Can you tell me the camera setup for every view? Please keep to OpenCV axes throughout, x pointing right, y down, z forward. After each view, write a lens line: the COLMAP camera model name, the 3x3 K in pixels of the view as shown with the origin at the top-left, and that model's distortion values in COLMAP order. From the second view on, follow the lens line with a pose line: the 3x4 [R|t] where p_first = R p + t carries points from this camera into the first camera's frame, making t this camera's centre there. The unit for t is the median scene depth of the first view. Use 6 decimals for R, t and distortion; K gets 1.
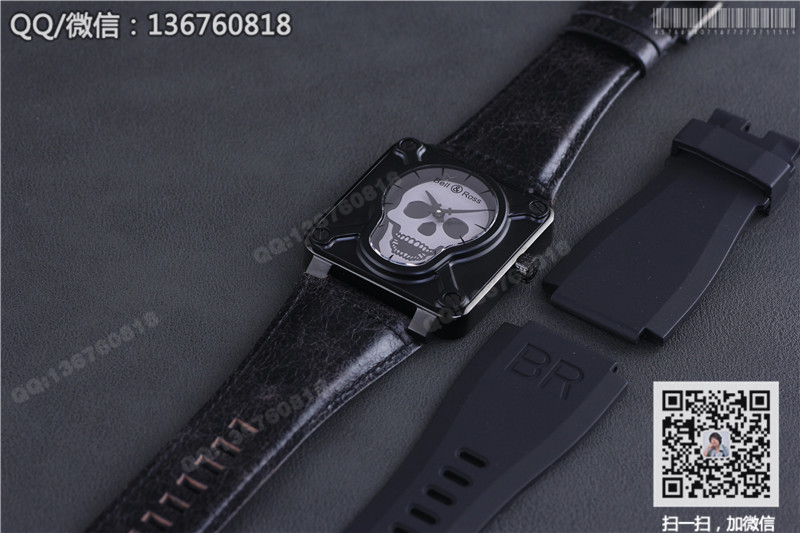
lens RADIAL K [[4204.0, 0, 399.7], [0, 4204.0, 267.7], [0, 0, 1]] dist [0.800525, 0.000000]
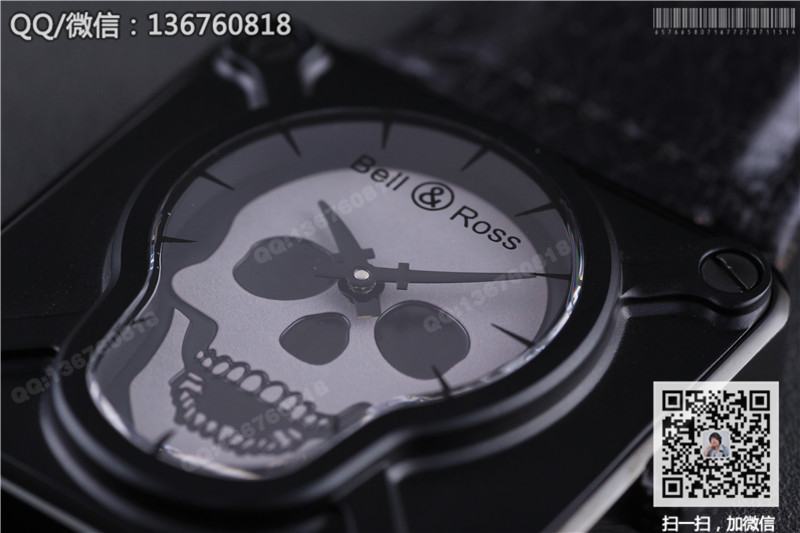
lens RADIAL K [[4204.0, 0, 397.1], [0, 4204.0, 271.1], [0, 0, 1]] dist [0.800525, 0.000000]
pose [[0.999205, 0.030600, -0.025544, 0.018455], [-0.031640, 0.998644, -0.041342, -0.002595], [0.024245, 0.042118, 0.998818, 0.731457]]
